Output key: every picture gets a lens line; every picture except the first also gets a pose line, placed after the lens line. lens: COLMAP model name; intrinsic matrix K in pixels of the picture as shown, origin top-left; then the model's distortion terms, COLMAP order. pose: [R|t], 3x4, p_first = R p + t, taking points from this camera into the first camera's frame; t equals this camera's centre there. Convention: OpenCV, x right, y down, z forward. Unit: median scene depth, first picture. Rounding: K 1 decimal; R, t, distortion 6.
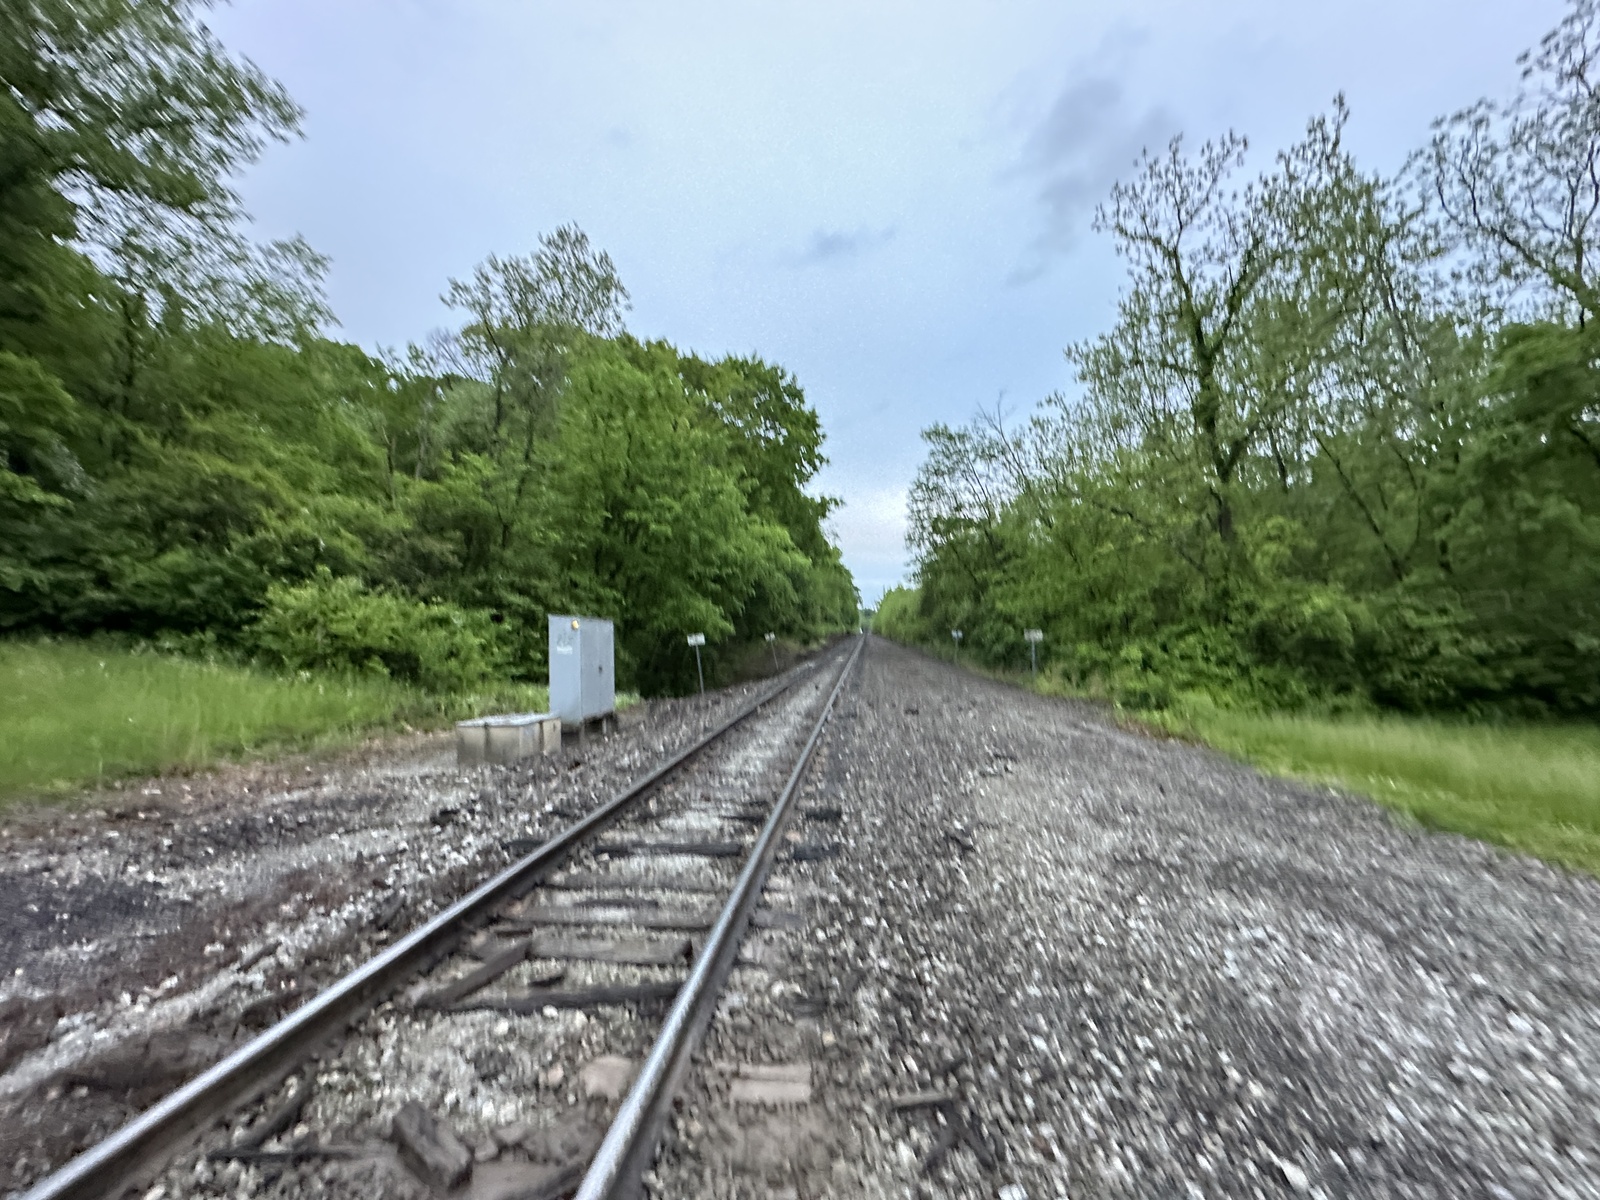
lens RADIAL K [[640.1, 0, 800.0], [0, 640.1, 600.0], [0, 0, 1]] dist [-0.001358, 0.000357]
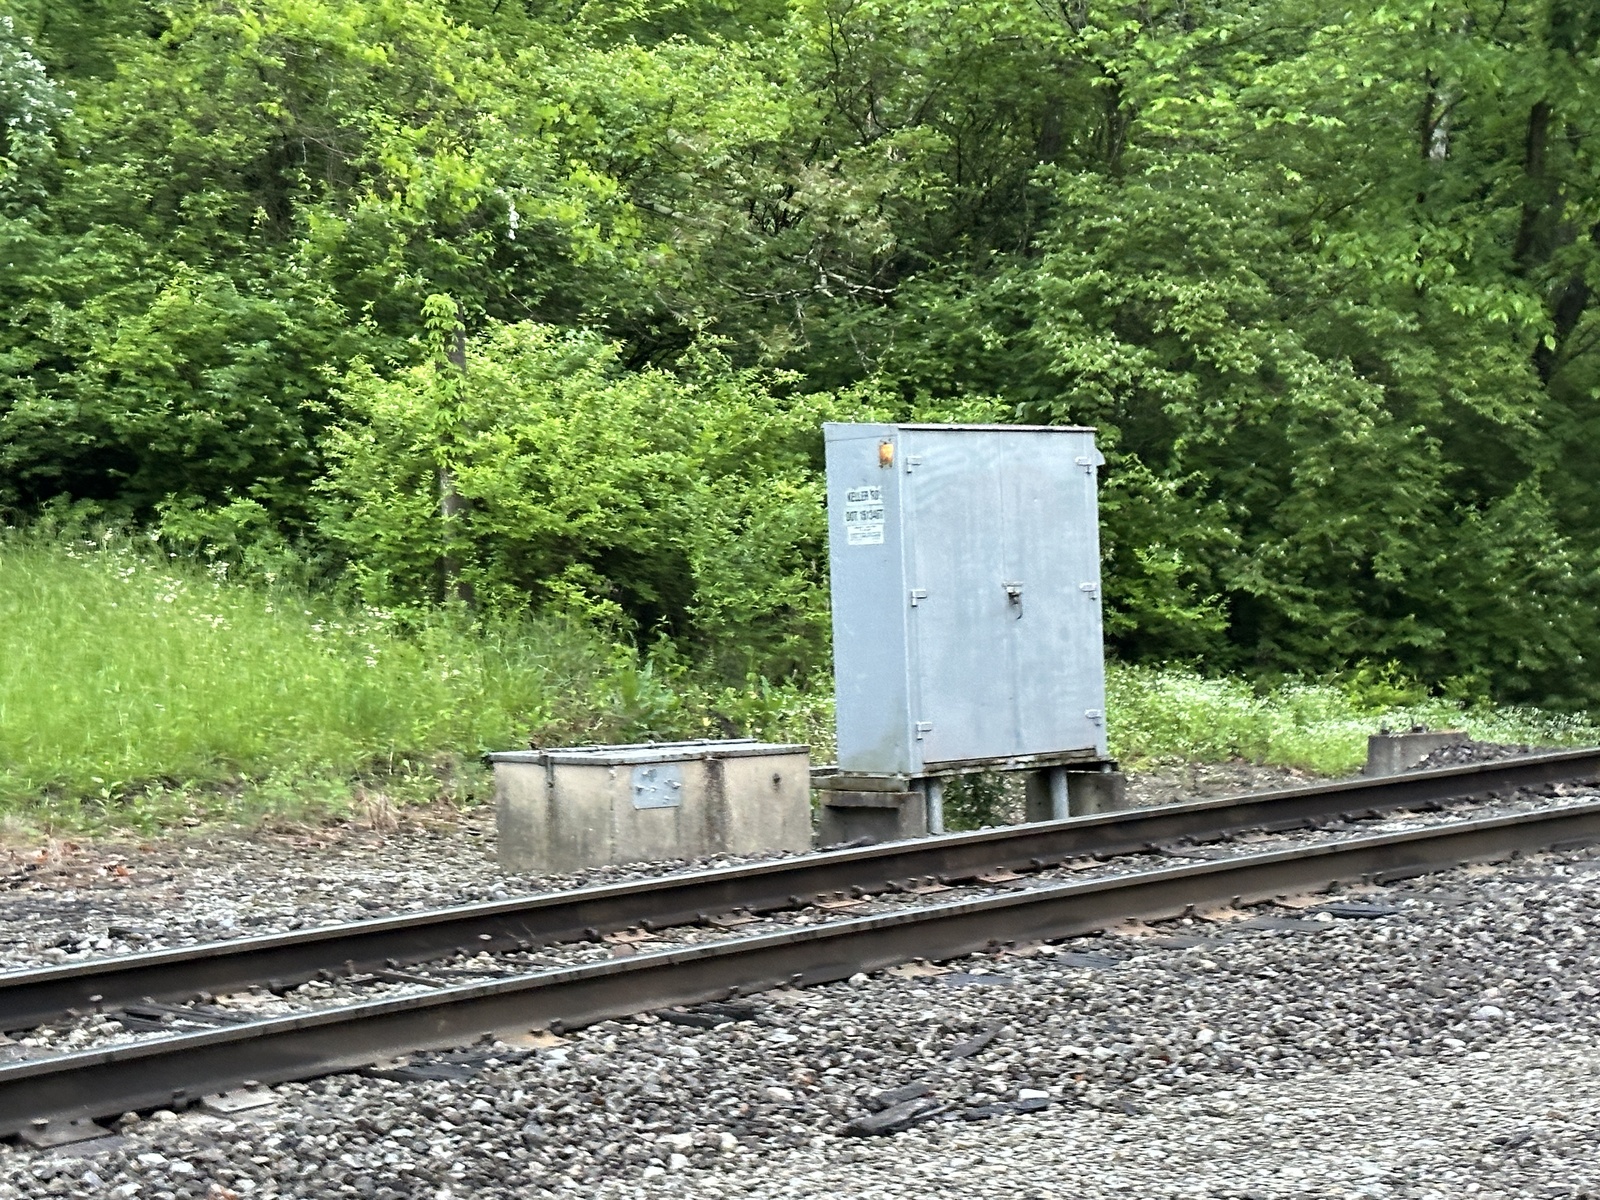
lens RADIAL K [[2971.0, 0, 800.0], [0, 2971.0, 600.0], [0, 0, 1]] dist [0.025130, 0.117703]
pose [[0.765452, 0.008474, -0.643437, 0.405134], [0.058272, 0.994892, 0.082424, -0.012587], [0.640849, -0.100586, 0.761048, -0.091534]]
